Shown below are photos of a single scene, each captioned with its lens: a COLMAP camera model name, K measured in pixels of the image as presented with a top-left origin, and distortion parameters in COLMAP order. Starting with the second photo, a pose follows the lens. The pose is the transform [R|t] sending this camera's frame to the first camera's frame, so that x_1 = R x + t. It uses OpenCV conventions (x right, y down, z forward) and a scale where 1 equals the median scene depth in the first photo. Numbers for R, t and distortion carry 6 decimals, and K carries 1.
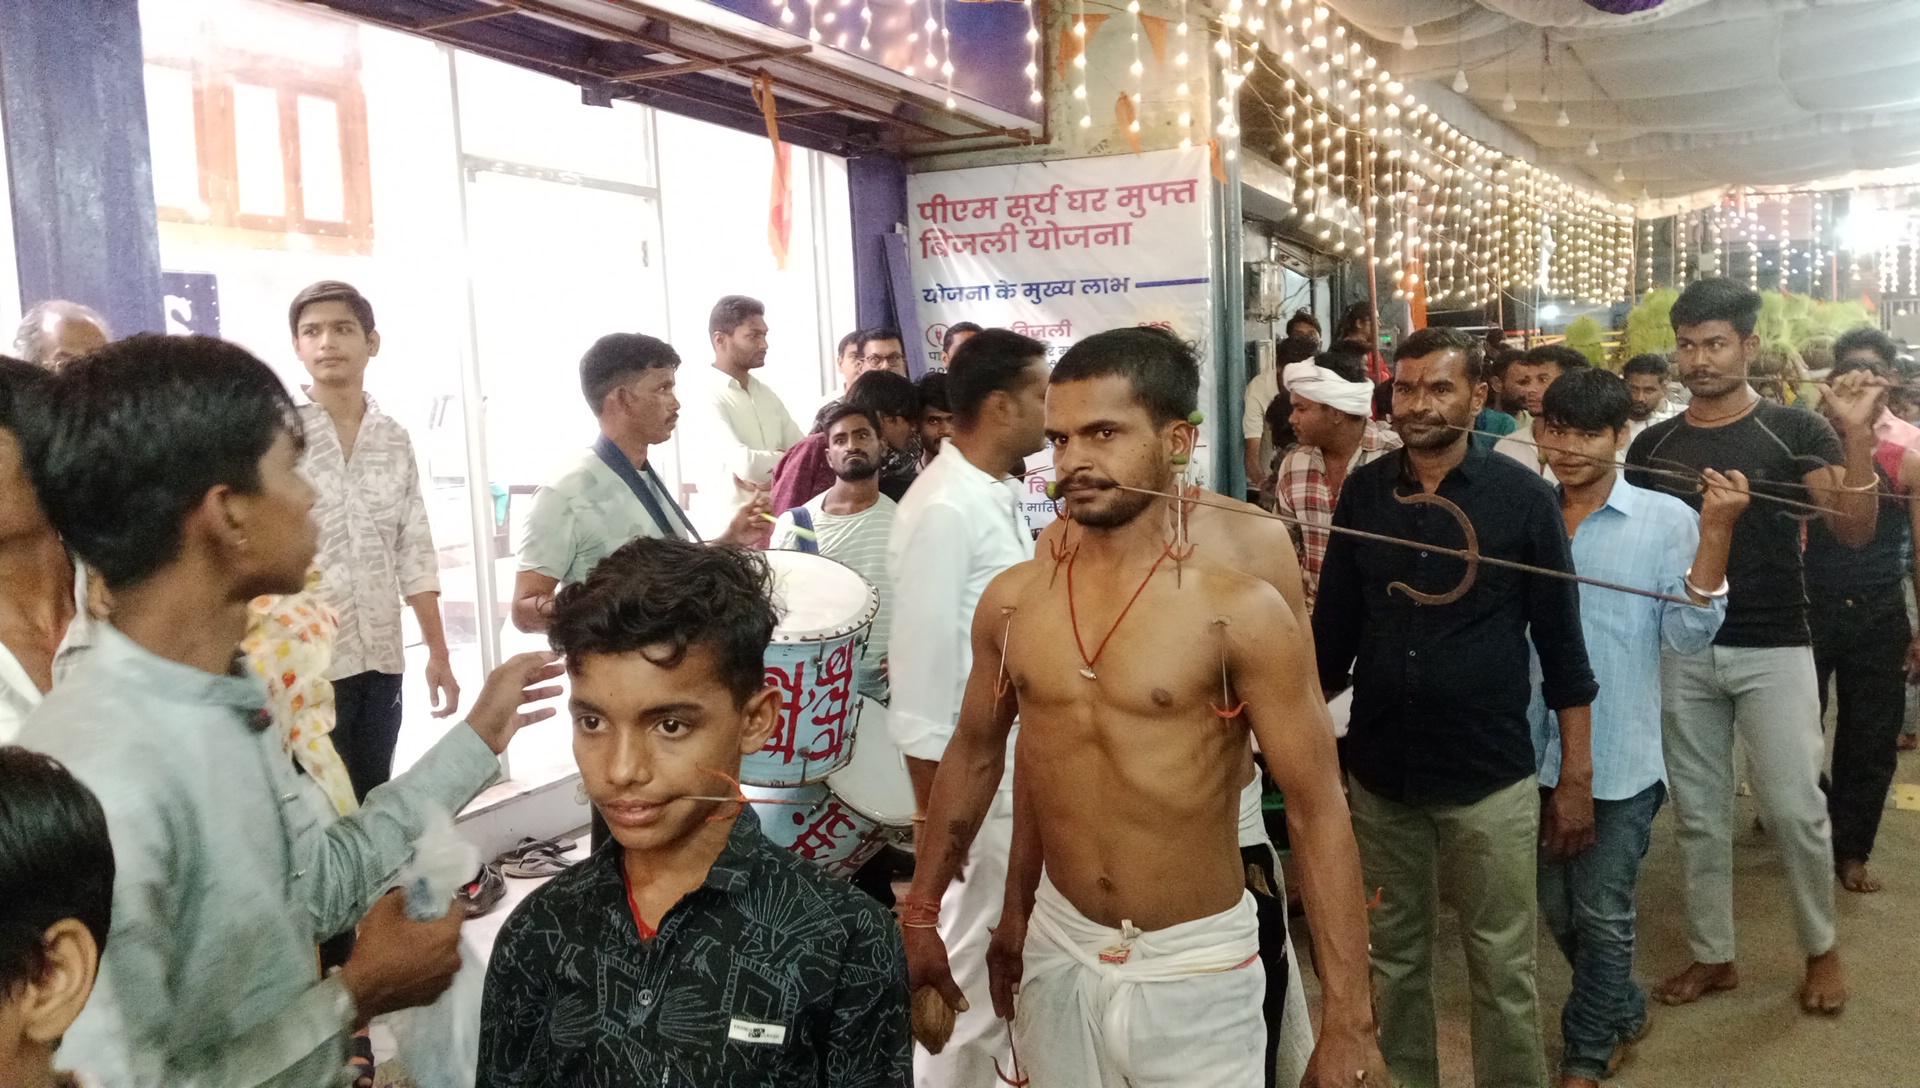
lens RADIAL K [[1406.1, 0, 960.0], [0, 1406.1, 544.0], [0, 0, 1]] dist [0.005738, -0.000995]
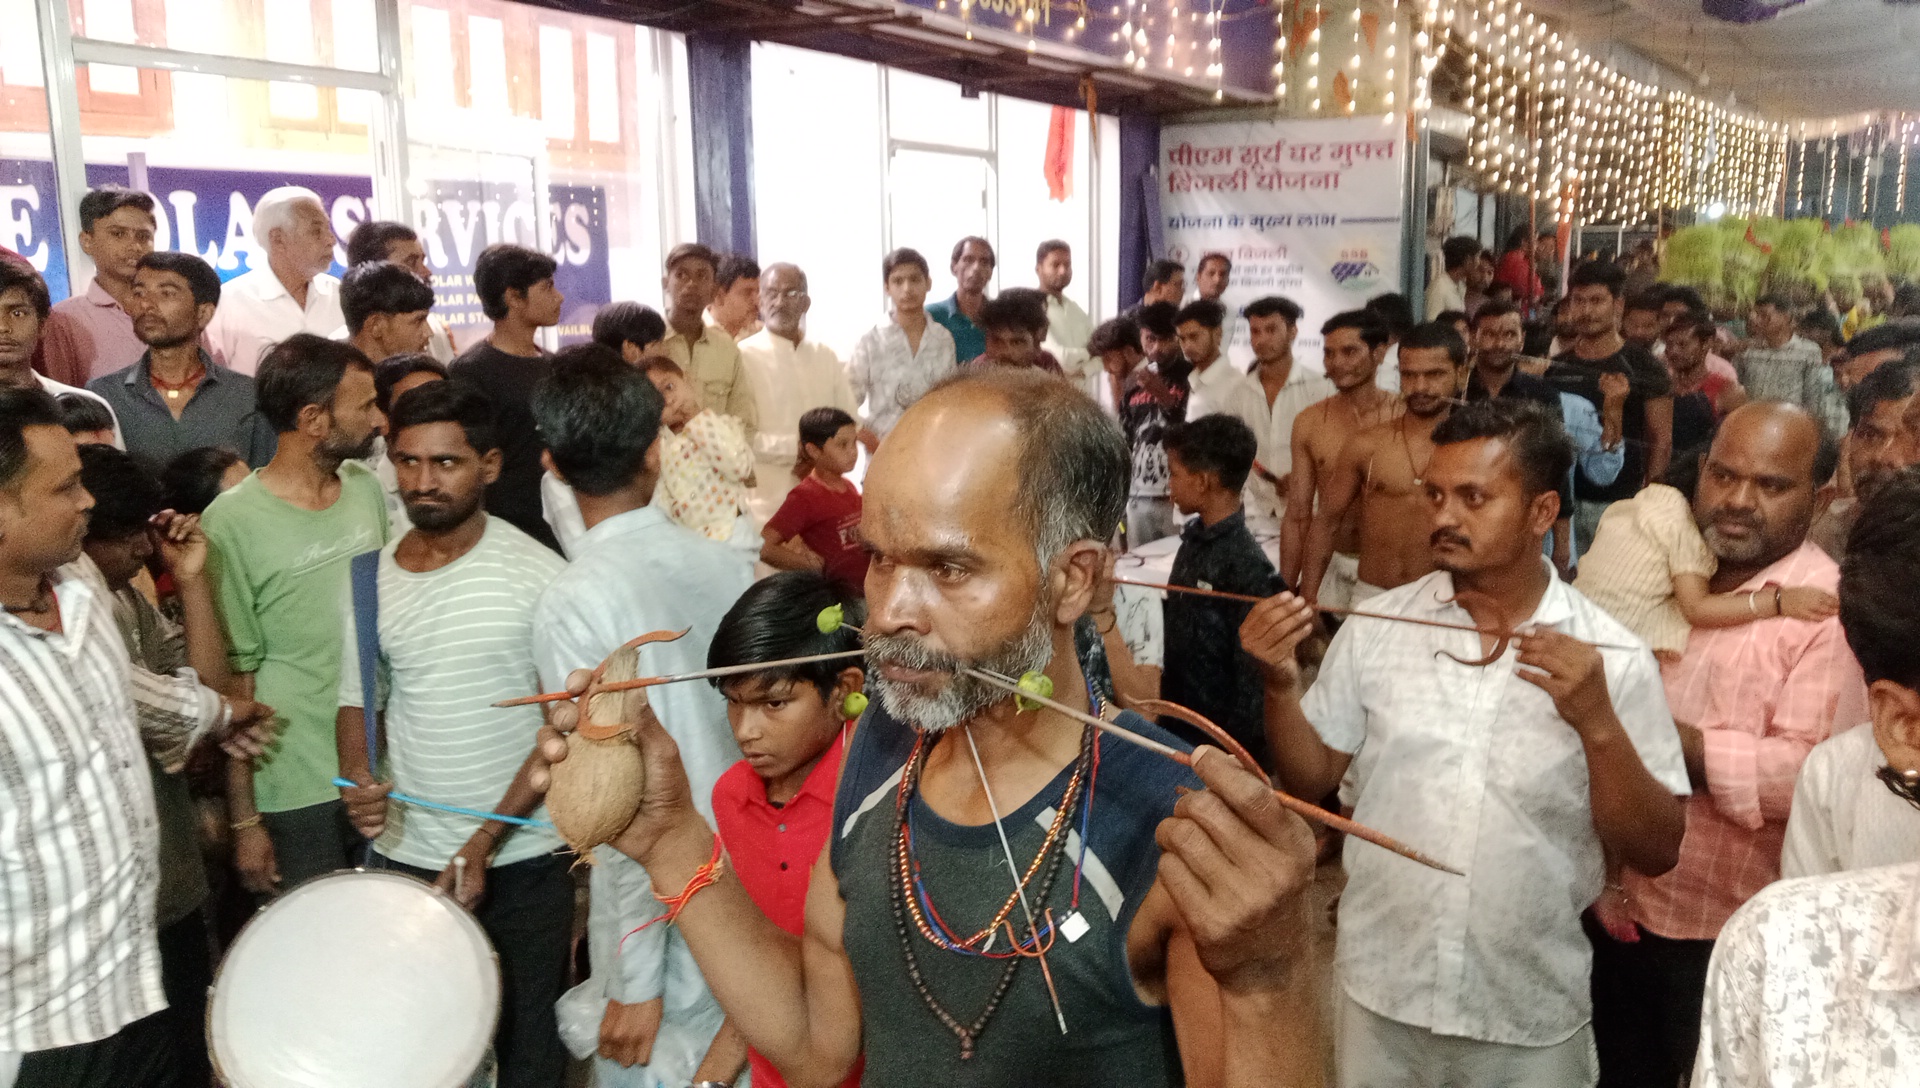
lens RADIAL K [[1406.1, 0, 960.0], [0, 1406.1, 544.0], [0, 0, 1]] dist [0.005738, -0.000995]
pose [[0.994958, 0.035862, -0.093659, -0.085527], [-0.027671, 0.995795, 0.087334, 0.008244], [0.096398, -0.084302, 0.991766, -0.318326]]
